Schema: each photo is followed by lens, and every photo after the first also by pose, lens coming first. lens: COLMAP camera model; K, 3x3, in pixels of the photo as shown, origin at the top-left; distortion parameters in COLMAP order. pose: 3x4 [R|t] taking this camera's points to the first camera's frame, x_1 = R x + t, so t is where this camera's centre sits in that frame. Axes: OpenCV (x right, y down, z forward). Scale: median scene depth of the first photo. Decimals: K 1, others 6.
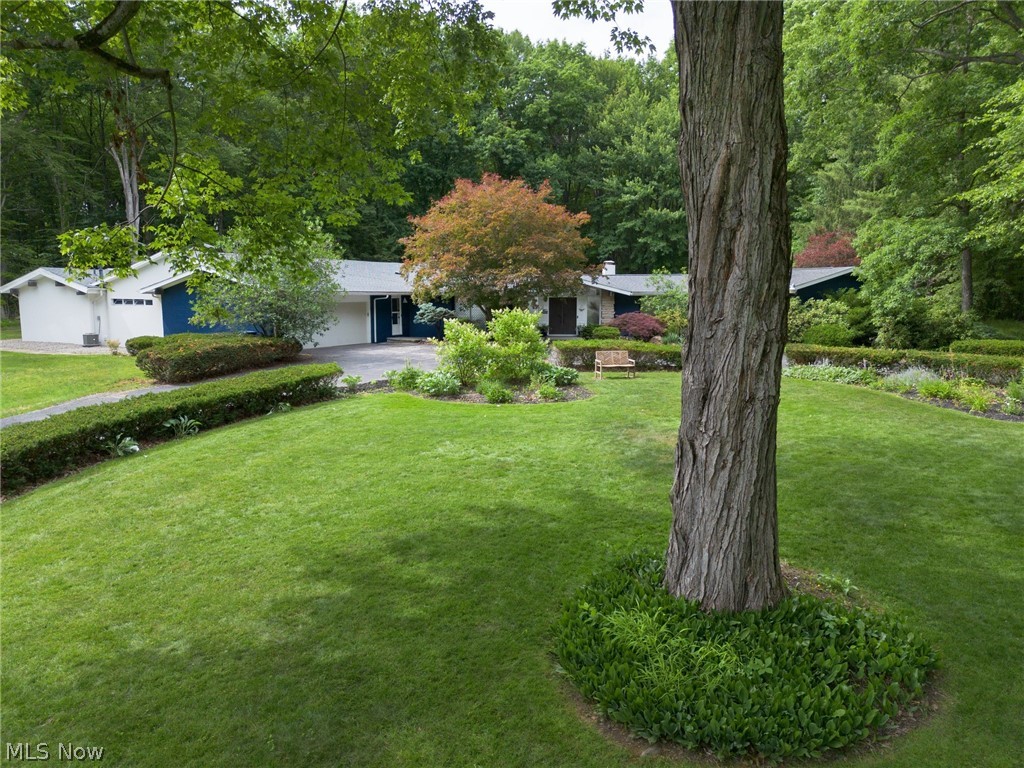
lens RADIAL K [[725.8, 0, 512.0], [0, 725.8, 384.0], [0, 0, 1]] dist [-0.002196, -0.001858]
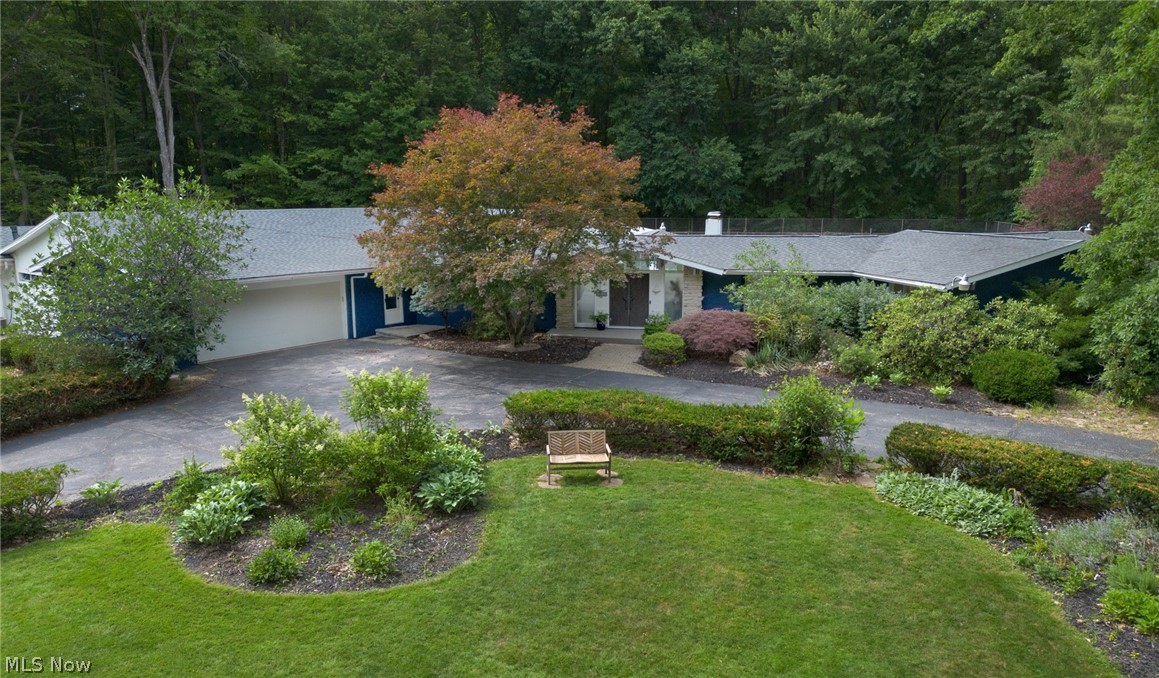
lens RADIAL K [[850.6, 0, 579.8], [0, 850.6, 358.2], [0, 0, 1]] dist [-0.006671, -0.000399]
pose [[0.987680, 0.030131, -0.153561, 0.148920], [-0.020345, 0.997684, 0.064904, -0.090353], [0.155161, -0.060980, 0.986005, 0.198984]]
